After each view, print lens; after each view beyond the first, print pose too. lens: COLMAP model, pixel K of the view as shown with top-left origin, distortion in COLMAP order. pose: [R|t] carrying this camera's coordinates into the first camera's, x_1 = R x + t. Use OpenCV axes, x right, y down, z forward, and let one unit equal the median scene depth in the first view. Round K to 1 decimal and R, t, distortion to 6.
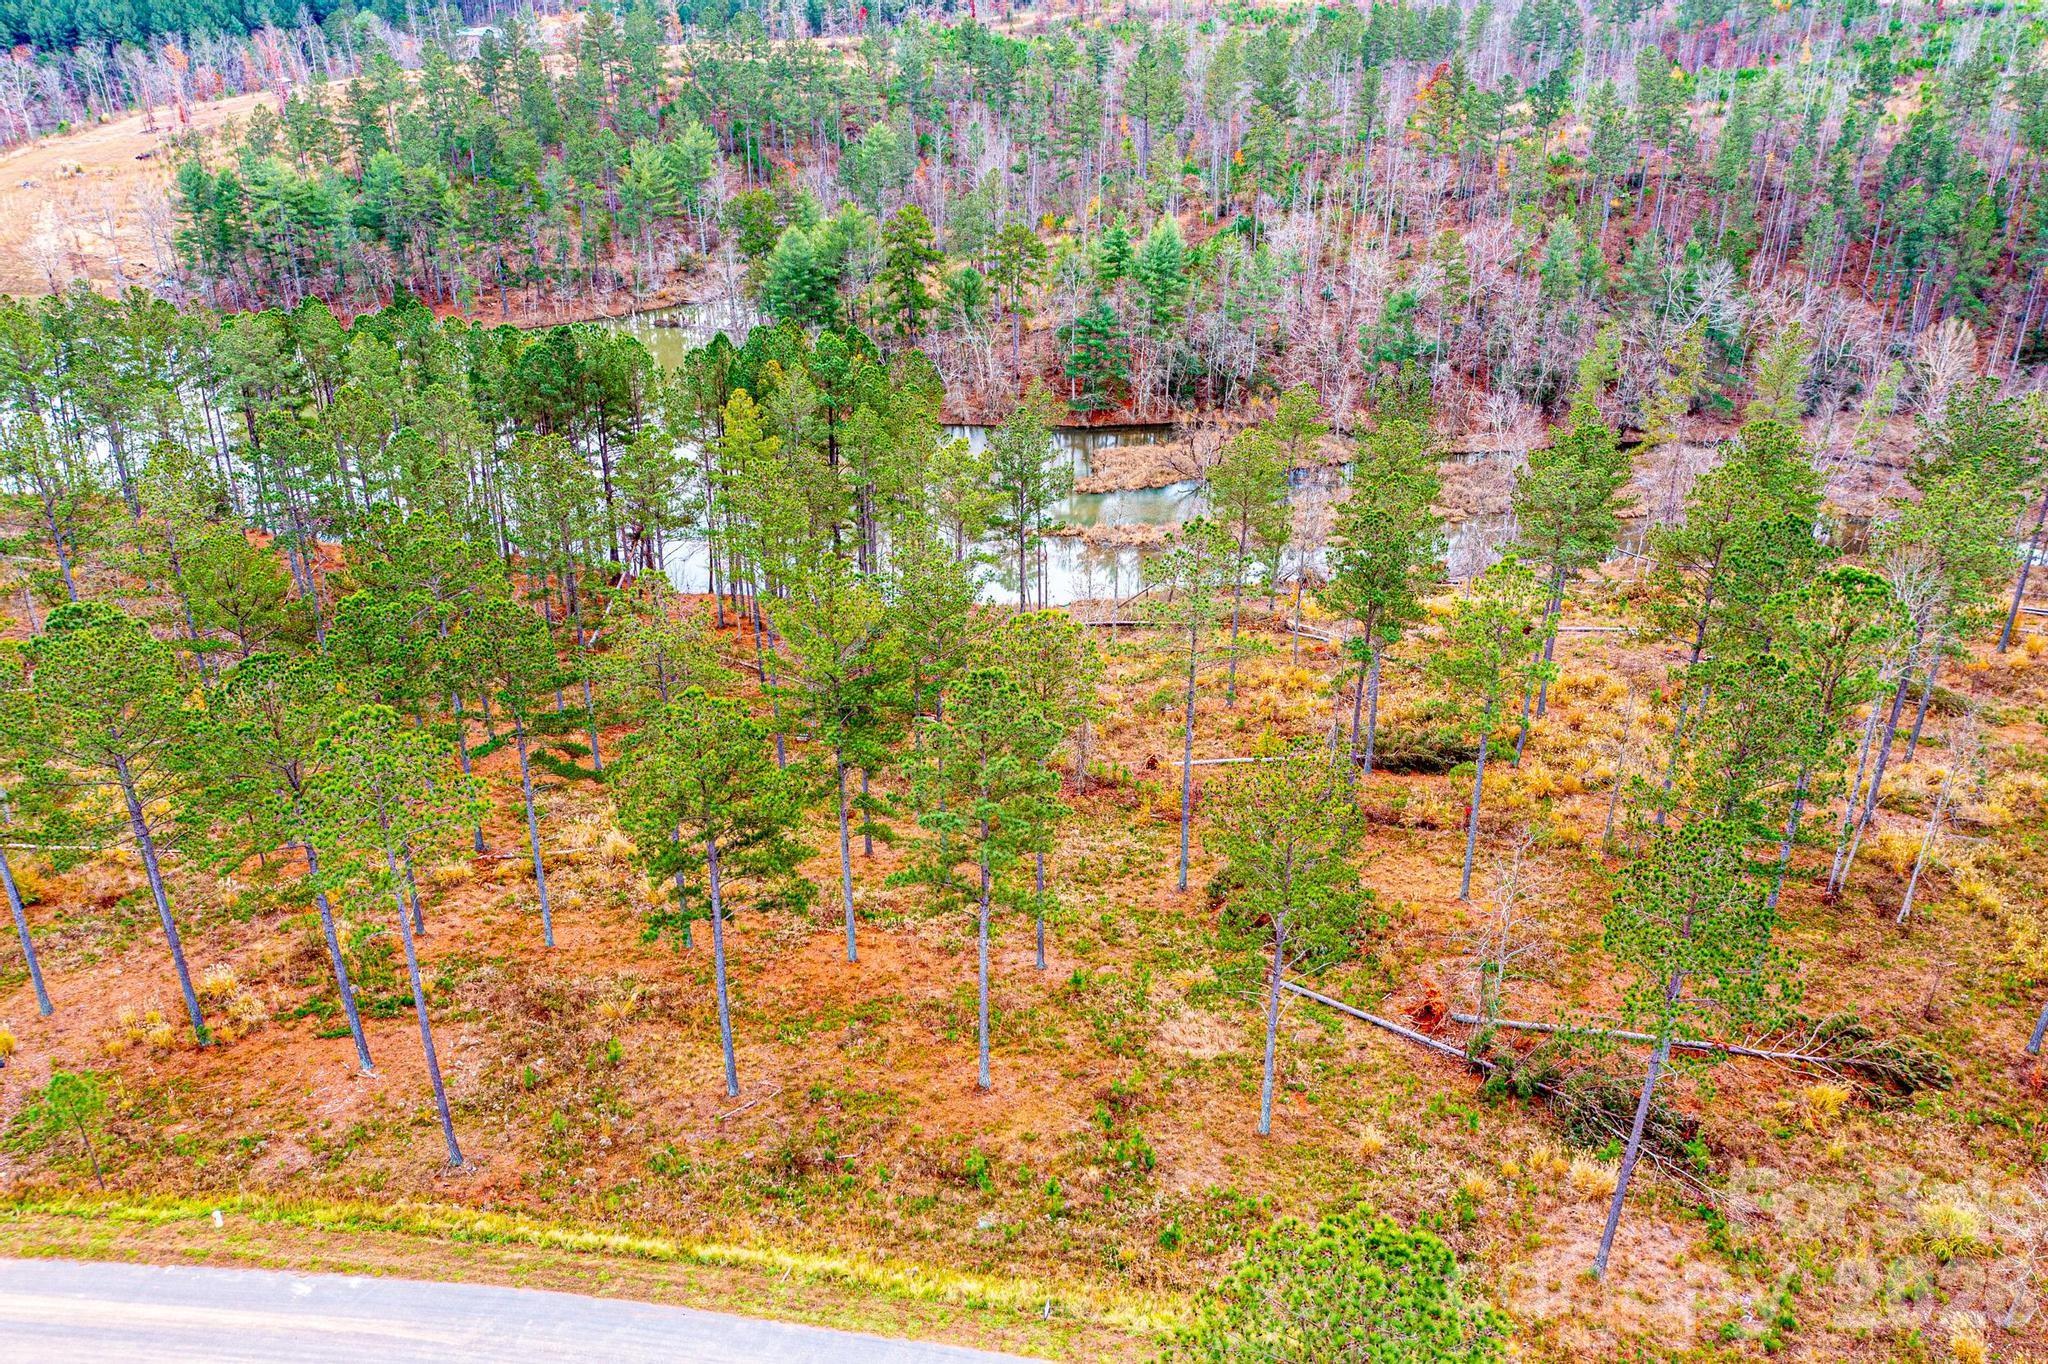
lens RADIAL K [[1609.0, 0, 1024.0], [0, 1609.0, 682.0], [0, 0, 1]] dist [-0.032600, 0.002942]
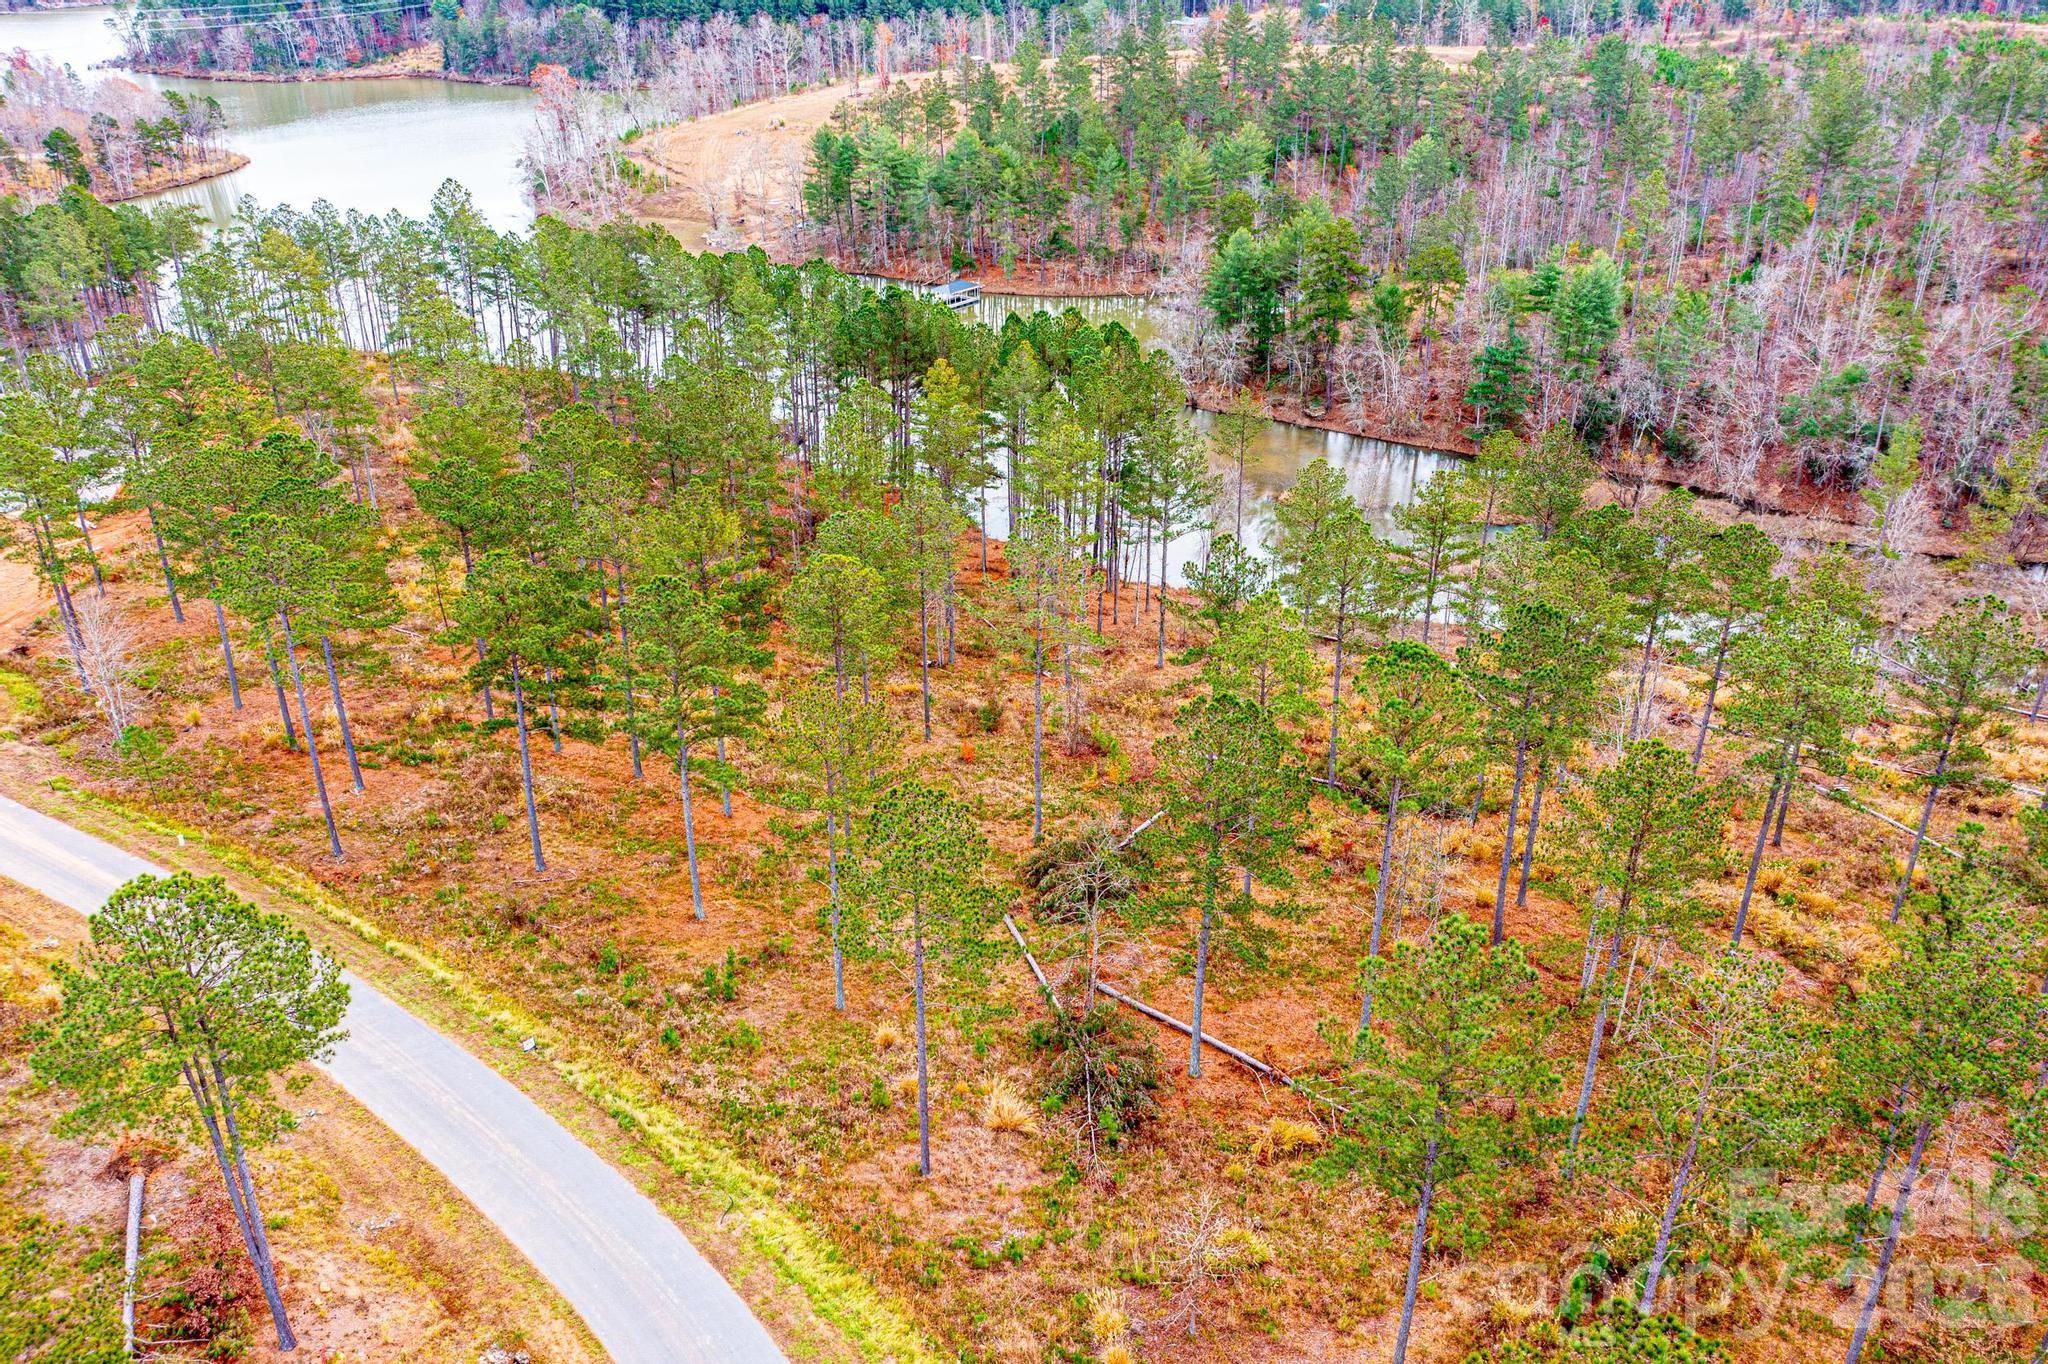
lens RADIAL K [[1609.0, 0, 1024.0], [0, 1609.0, 682.0], [0, 0, 1]] dist [-0.032600, 0.002942]
pose [[0.885532, 0.209493, -0.414663, 0.237190], [-0.206906, 0.976992, 0.051729, -0.015777], [0.415959, 0.039988, 0.908504, -0.014427]]
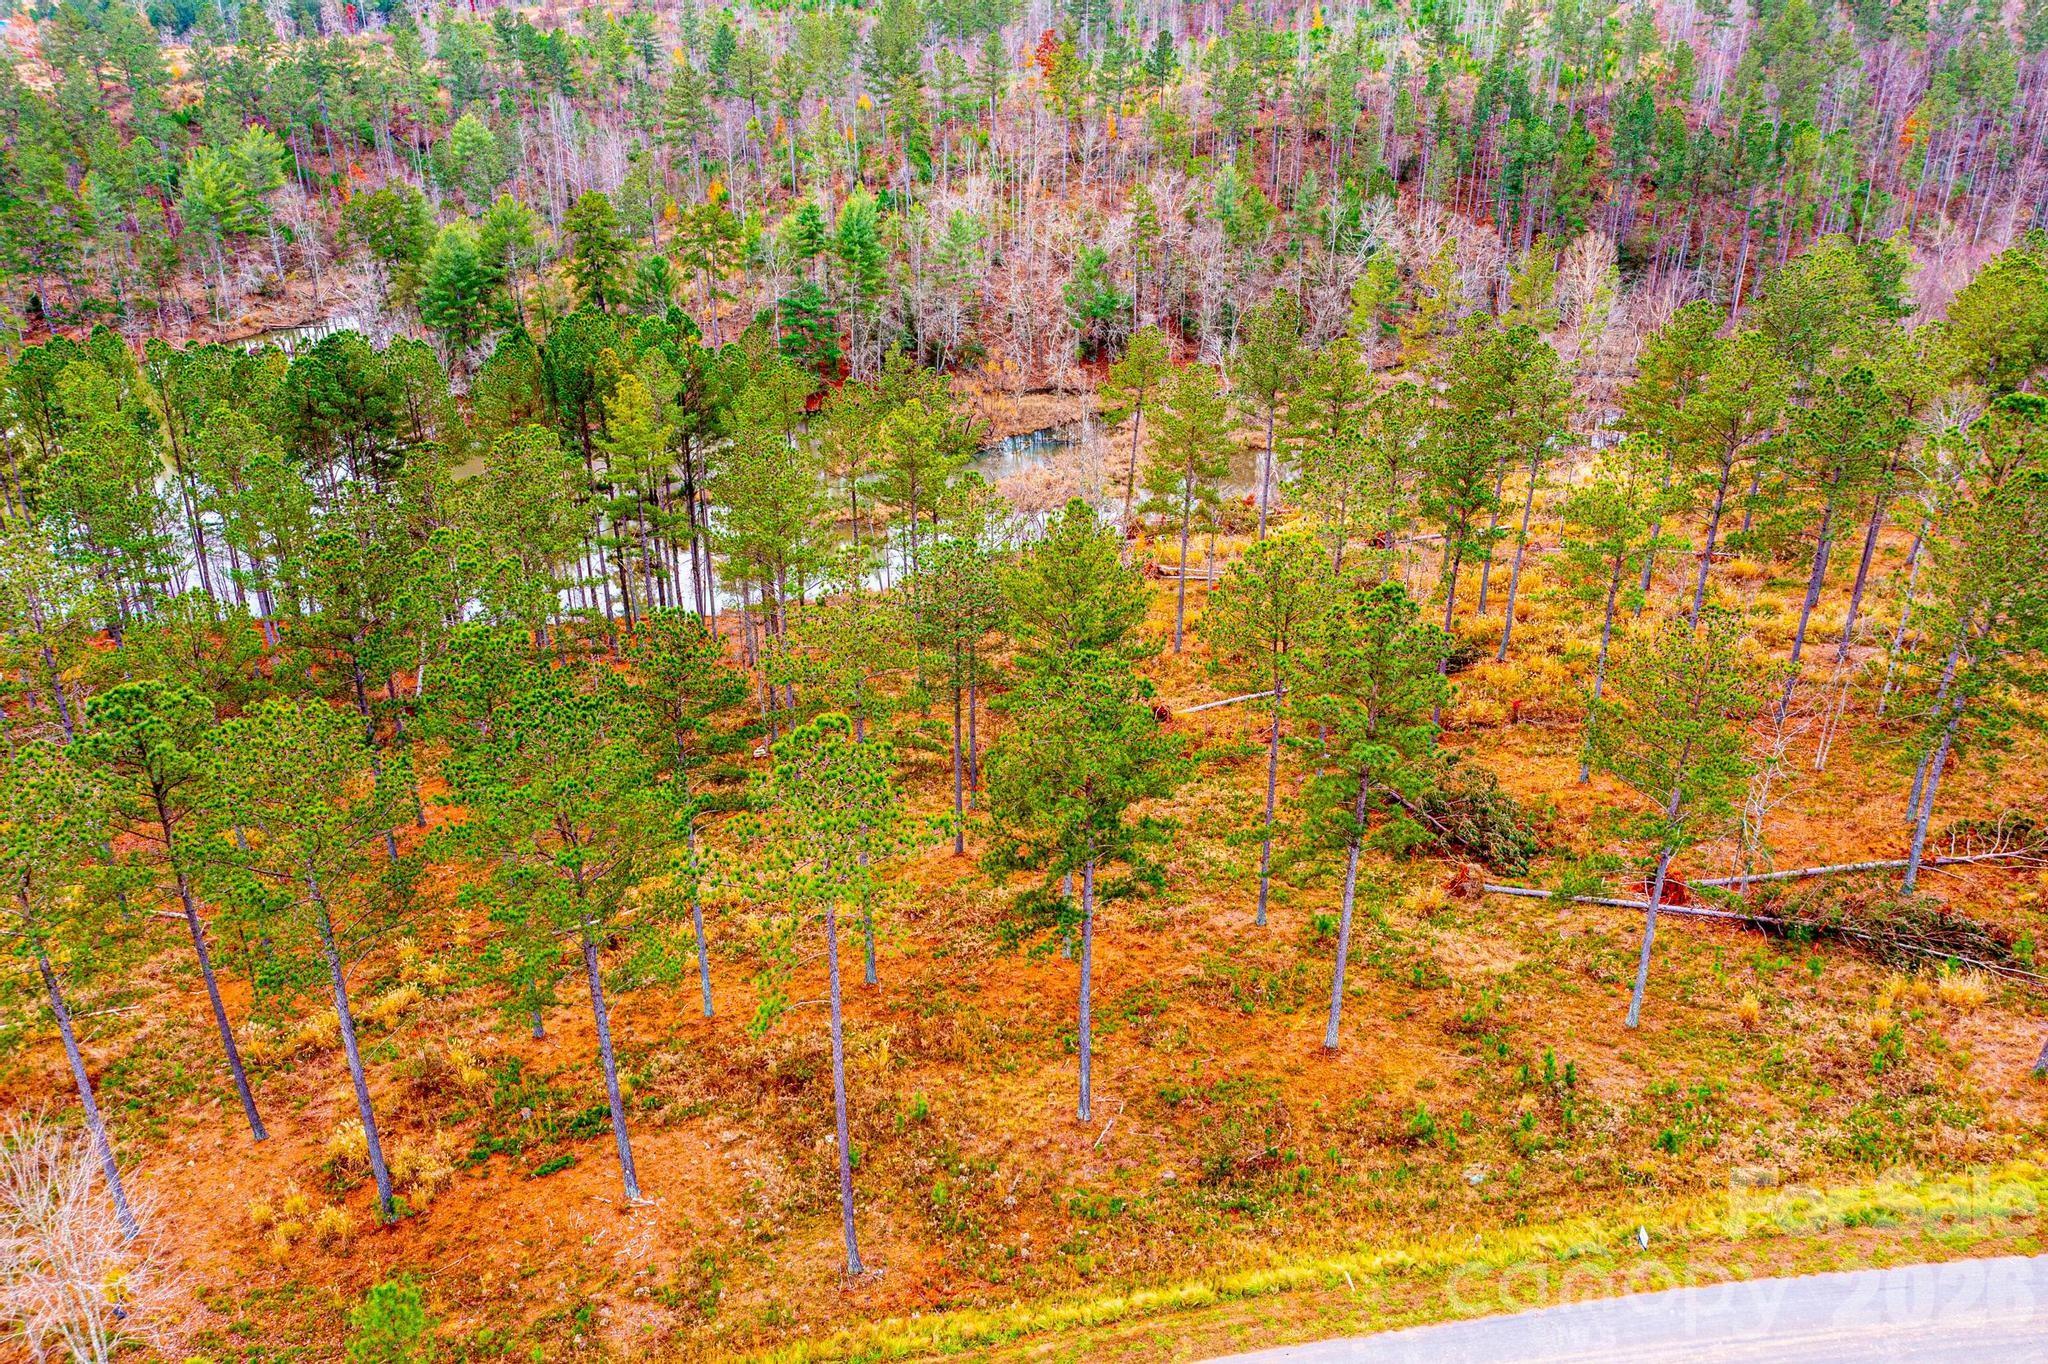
lens RADIAL K [[1609.0, 0, 1024.0], [0, 1609.0, 682.0], [0, 0, 1]] dist [-0.032600, 0.002942]
pose [[0.941866, -0.149257, 0.301017, -0.151994], [0.150017, 0.988466, 0.020726, -0.000787], [-0.300638, 0.025636, 0.953394, 0.057550]]
